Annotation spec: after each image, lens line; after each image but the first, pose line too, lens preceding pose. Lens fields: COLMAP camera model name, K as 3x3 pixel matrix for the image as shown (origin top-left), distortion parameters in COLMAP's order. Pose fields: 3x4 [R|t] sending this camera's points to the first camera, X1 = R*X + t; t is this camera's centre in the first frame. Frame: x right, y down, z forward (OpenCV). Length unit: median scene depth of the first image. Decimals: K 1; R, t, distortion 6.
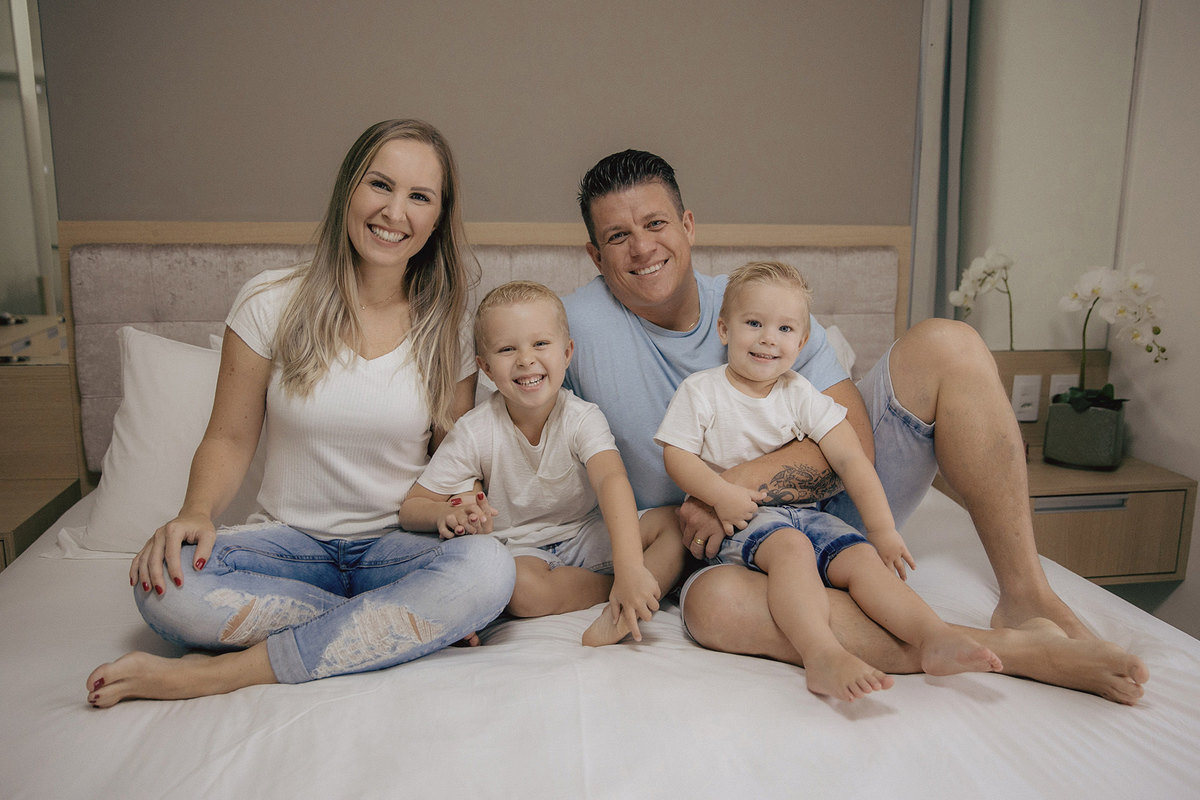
lens RADIAL K [[1014.1, 0, 617.2], [0, 1014.1, 399.7], [0, 0, 1]] dist [-0.081265, 0.121409]
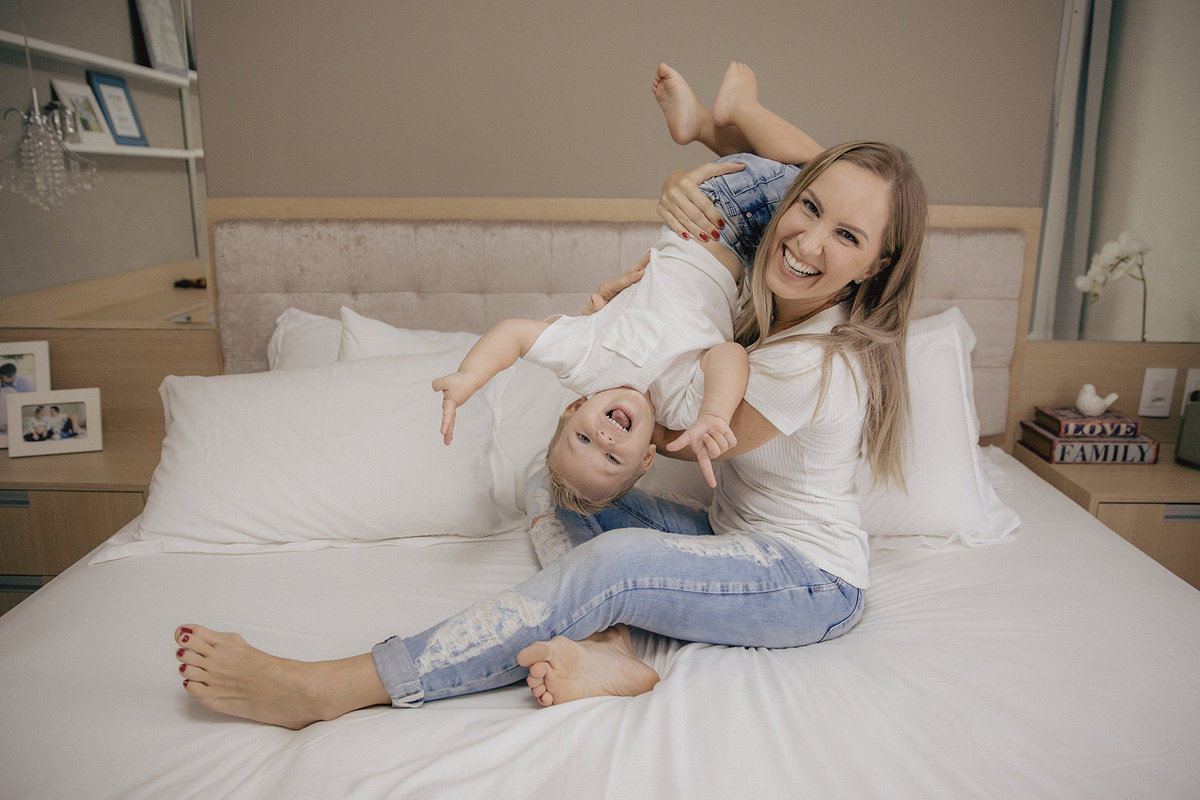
lens RADIAL K [[863.8, 0, 600.0], [0, 863.8, 400.0], [0, 0, 1]] dist [-0.110420, 0.084039]
pose [[0.984223, 0.042983, -0.171633, 0.029779], [-0.033683, 0.997821, 0.056739, -0.025741], [0.173697, -0.050063, 0.983526, 0.159108]]
